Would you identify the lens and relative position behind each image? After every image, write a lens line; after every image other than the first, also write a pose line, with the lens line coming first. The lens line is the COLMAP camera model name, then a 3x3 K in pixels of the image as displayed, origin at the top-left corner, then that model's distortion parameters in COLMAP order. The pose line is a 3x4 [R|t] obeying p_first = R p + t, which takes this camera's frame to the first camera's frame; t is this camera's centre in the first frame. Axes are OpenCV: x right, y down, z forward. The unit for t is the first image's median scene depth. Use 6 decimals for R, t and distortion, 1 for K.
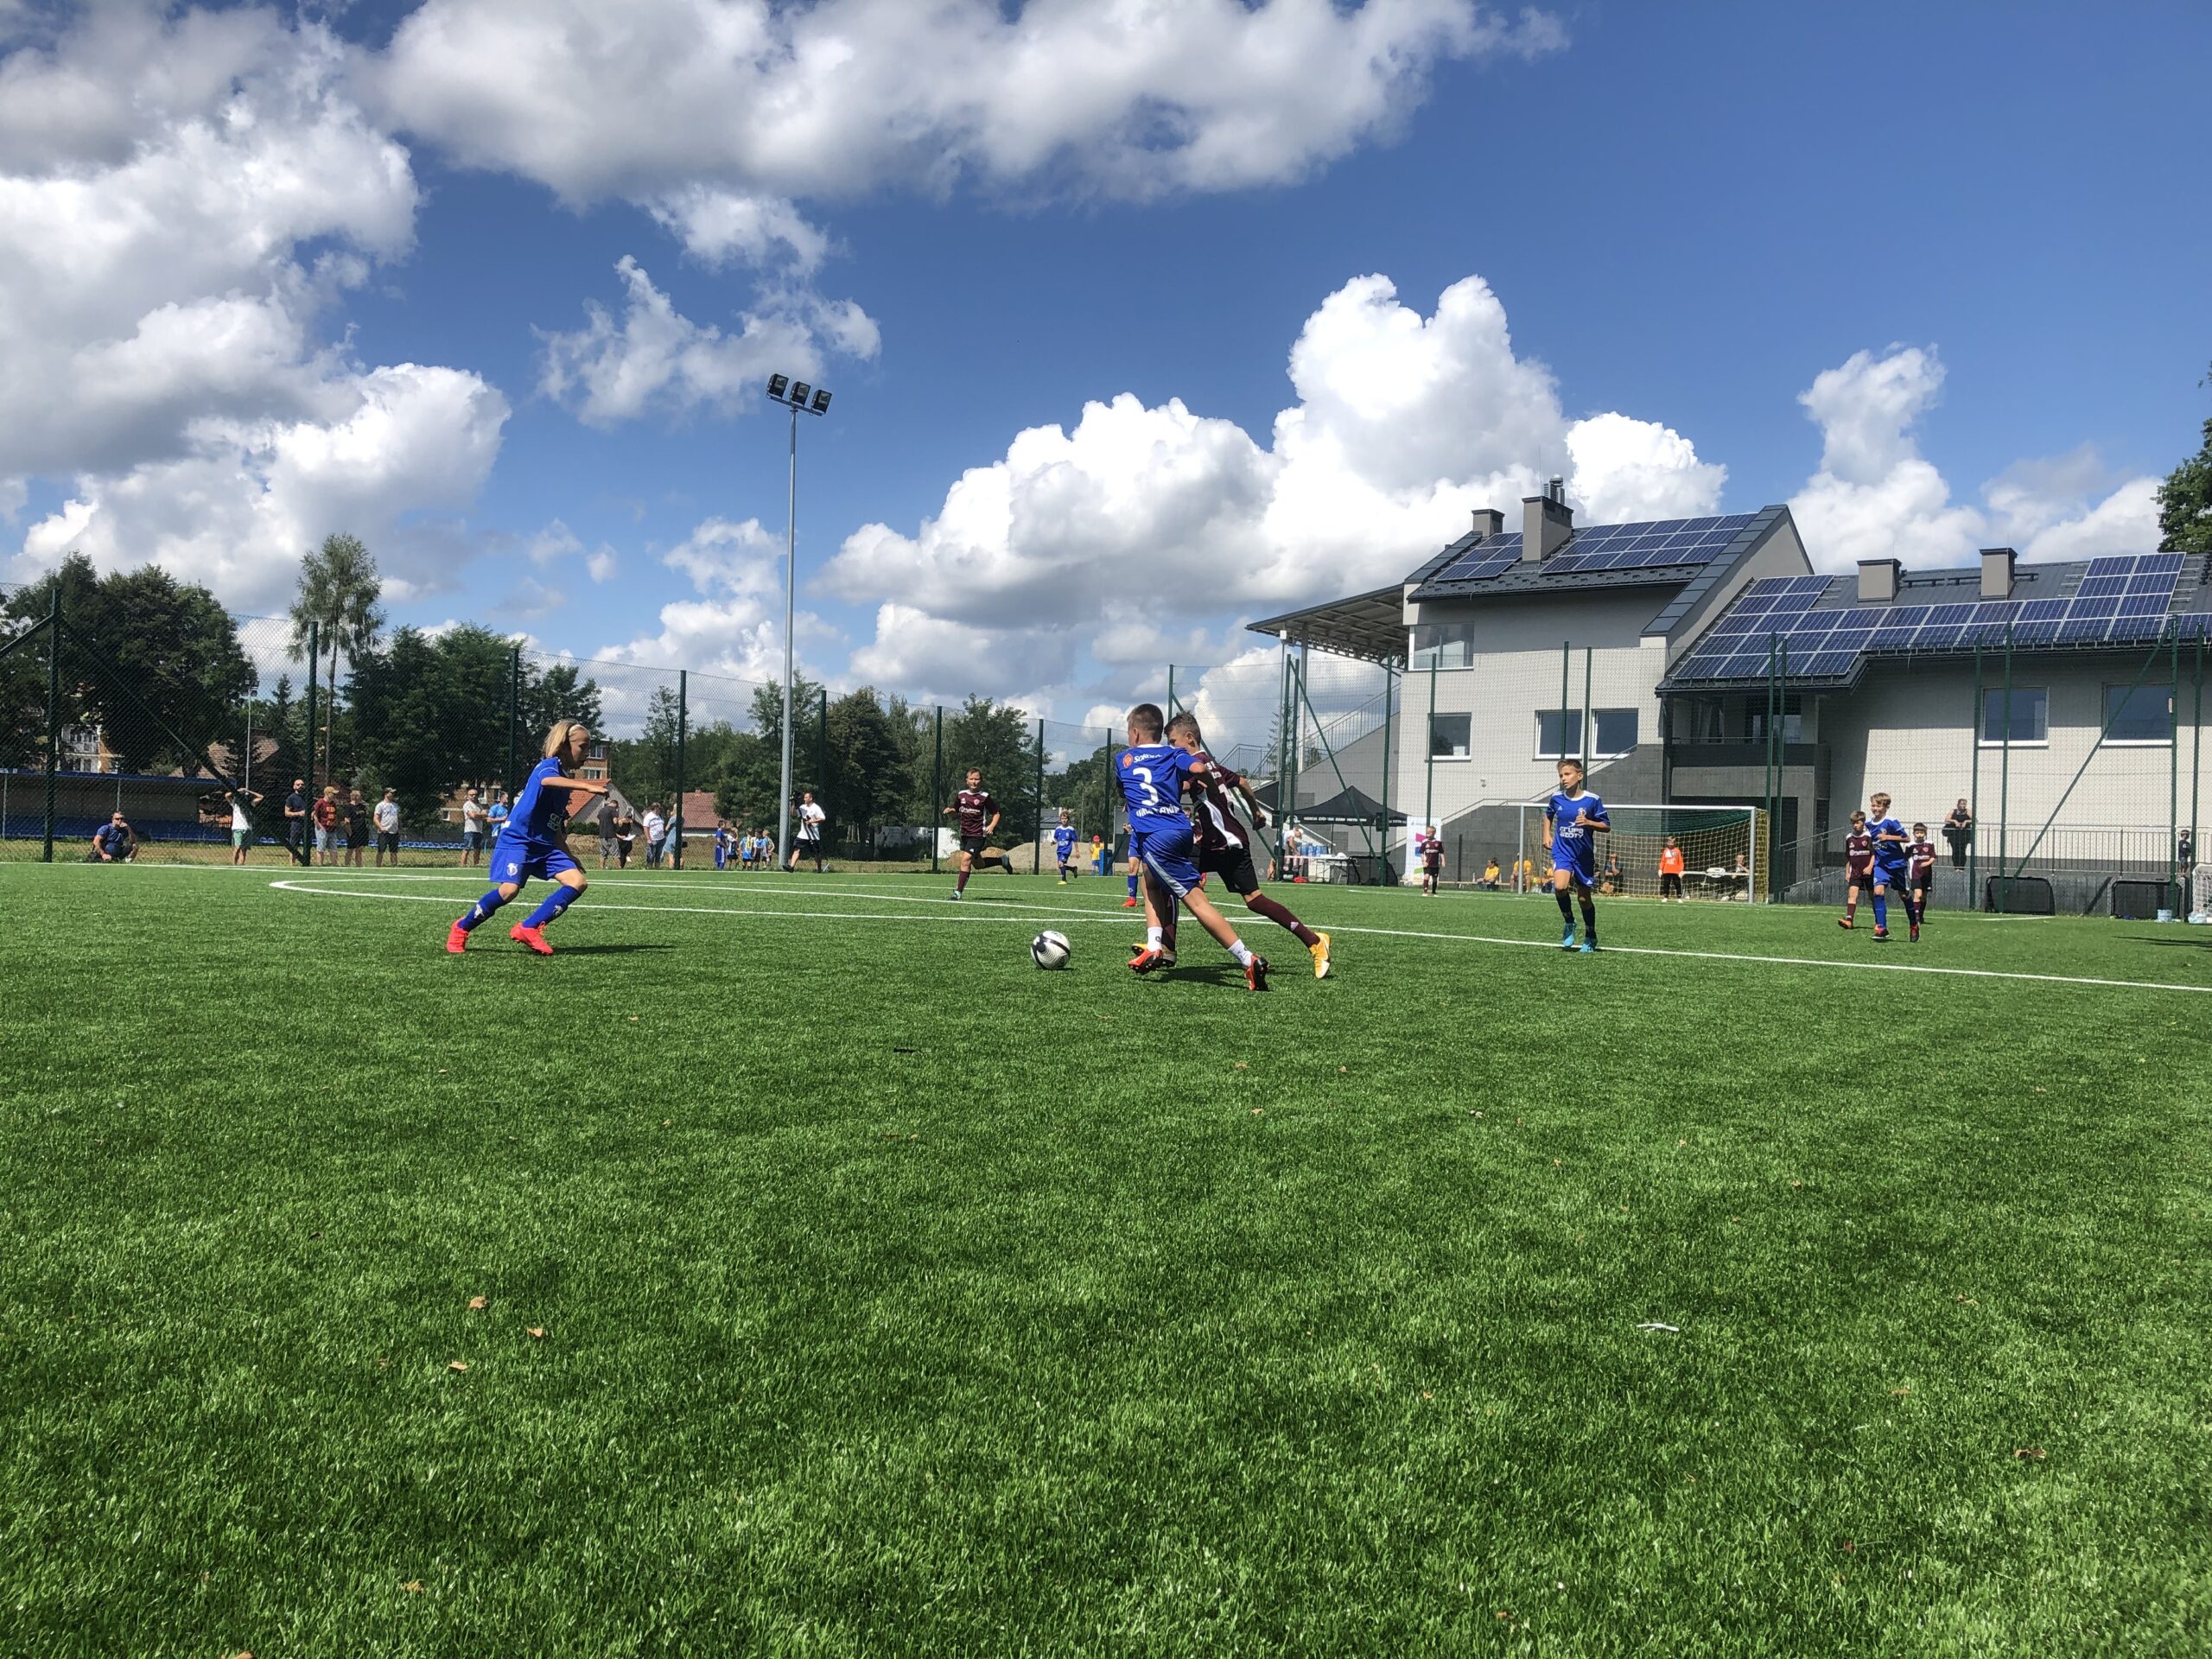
lens RADIAL K [[1851.4, 0, 1106.0], [0, 1851.4, 829.5], [0, 0, 1]] dist [0.022964, 0.004617]
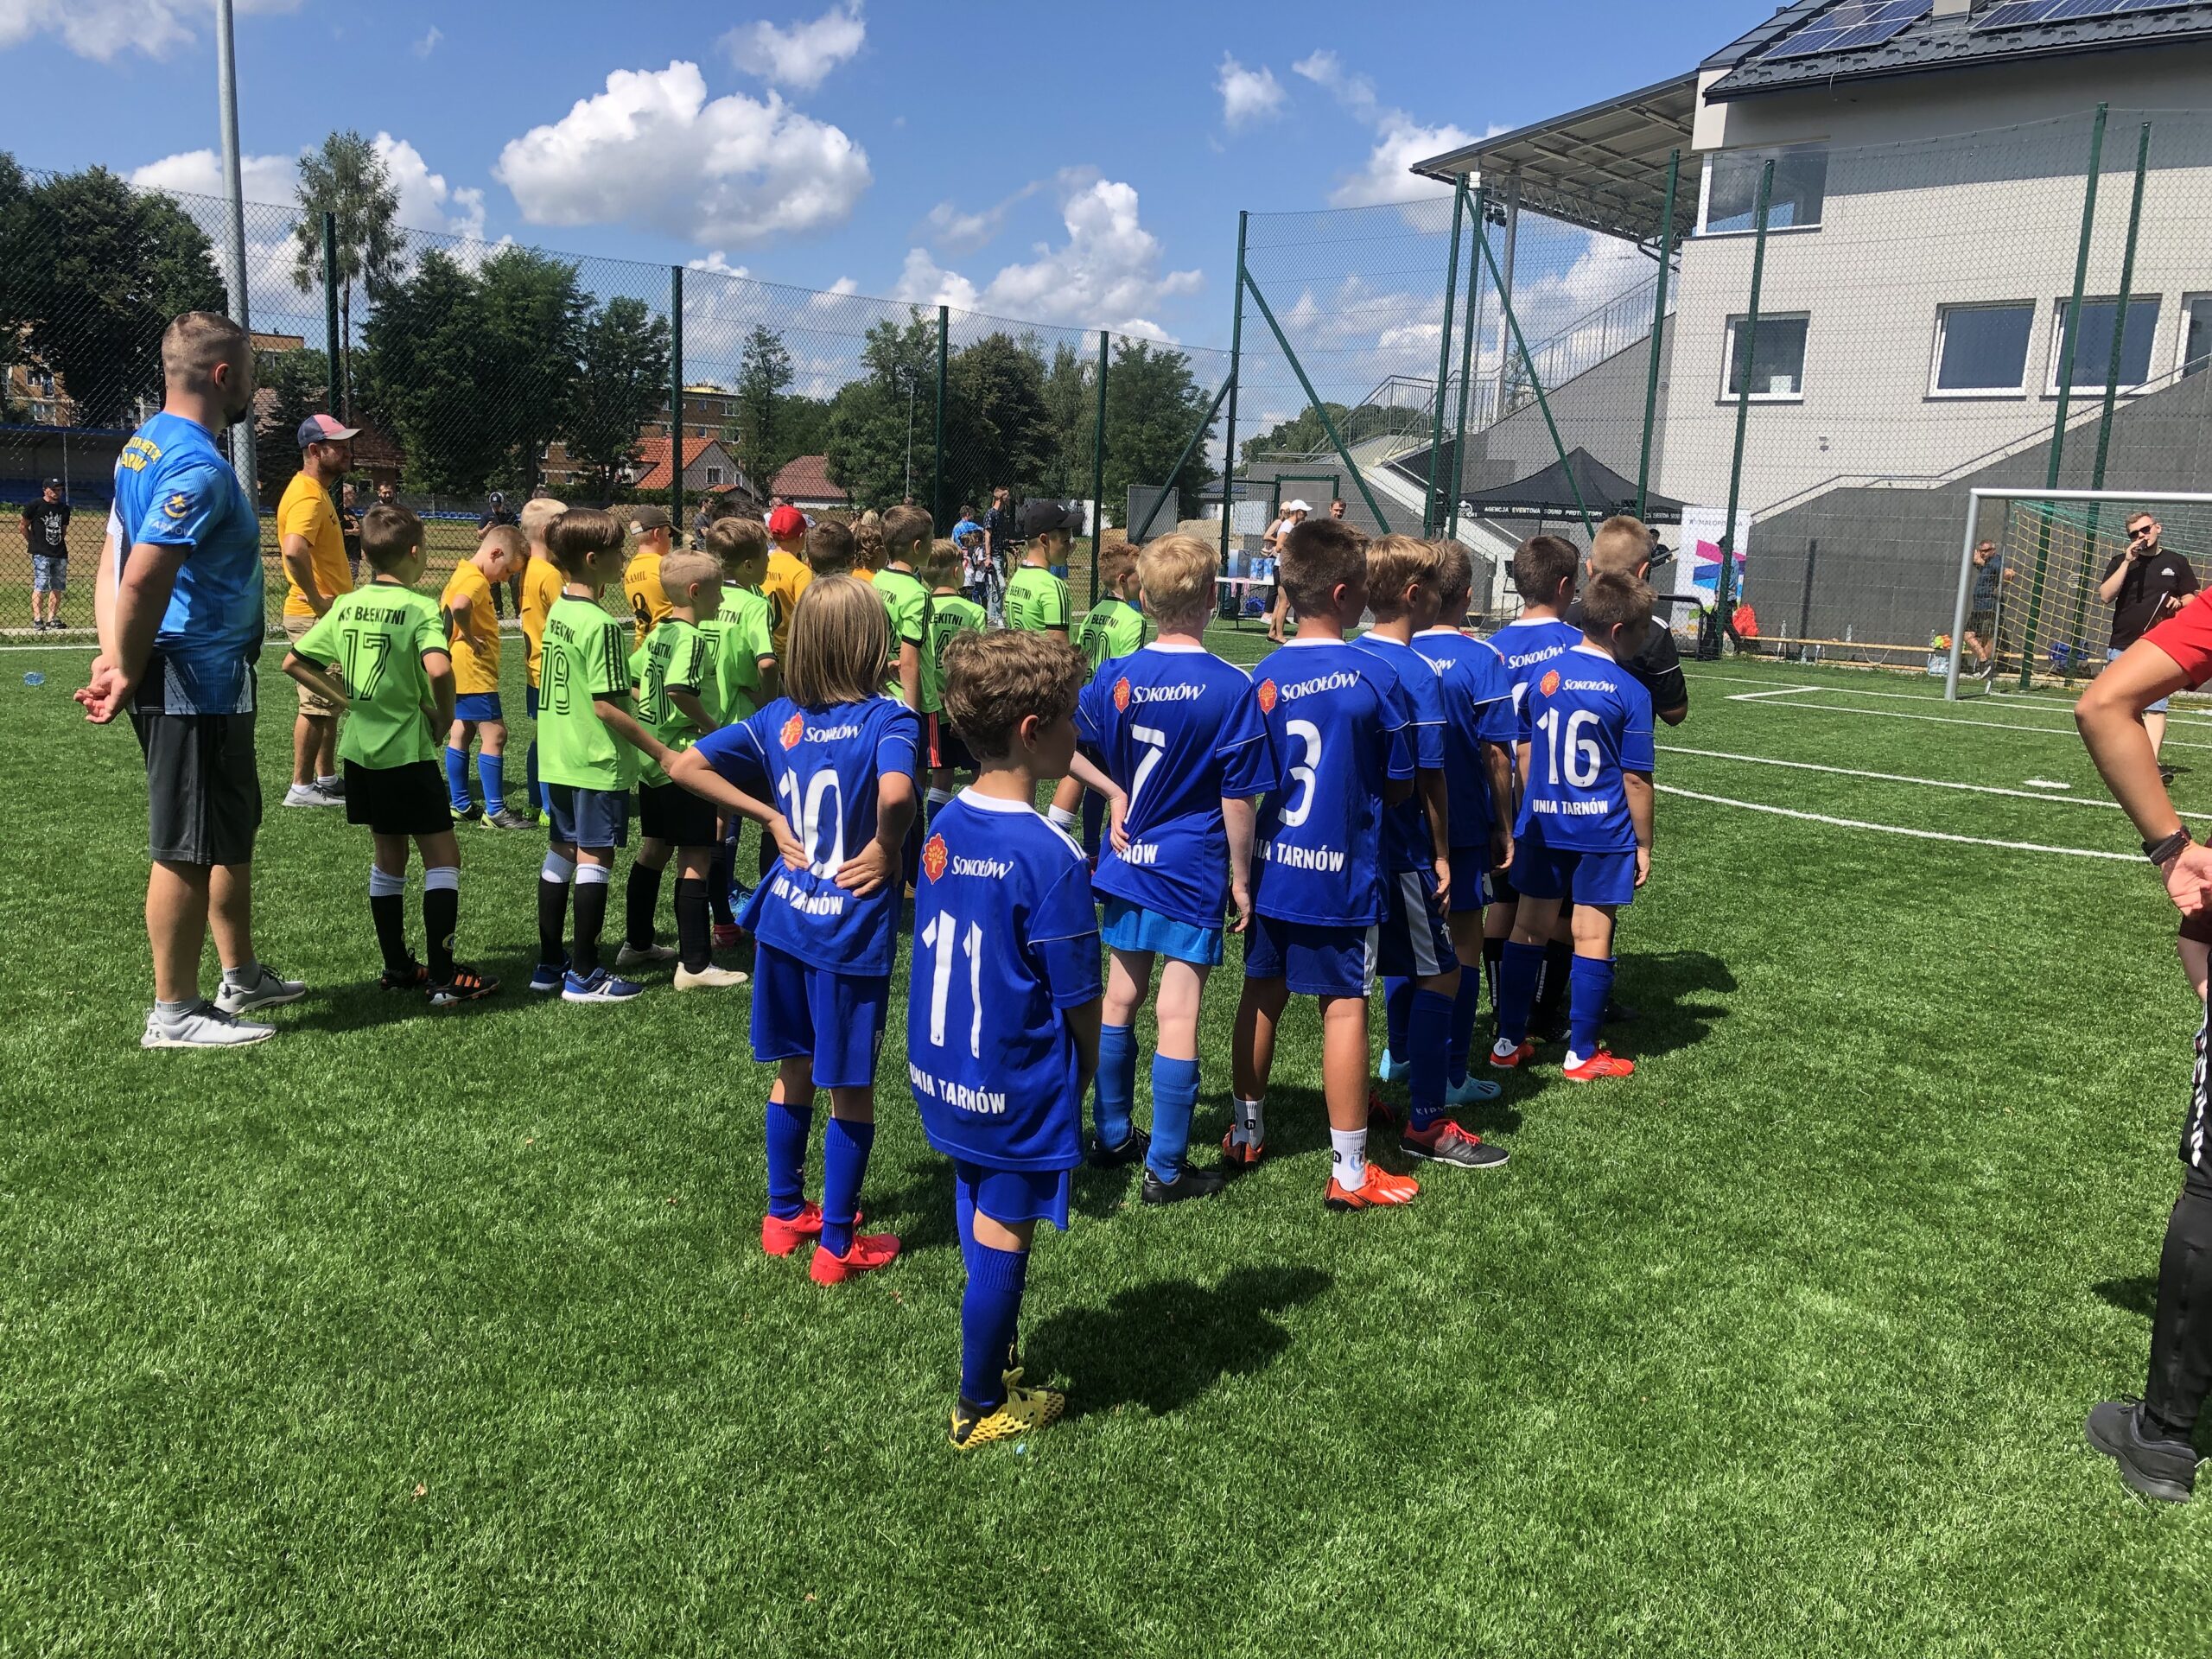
lens RADIAL K [[1831.2, 0, 1111.4], [0, 1831.2, 771.4], [0, 0, 1]] dist [0.065197, -0.066366]
pose [[0.992175, 0.025314, -0.122258, 0.032867], [-0.006852, 0.988794, 0.149132, -0.004568], [0.124663, -0.147128, 0.981230, 0.221943]]
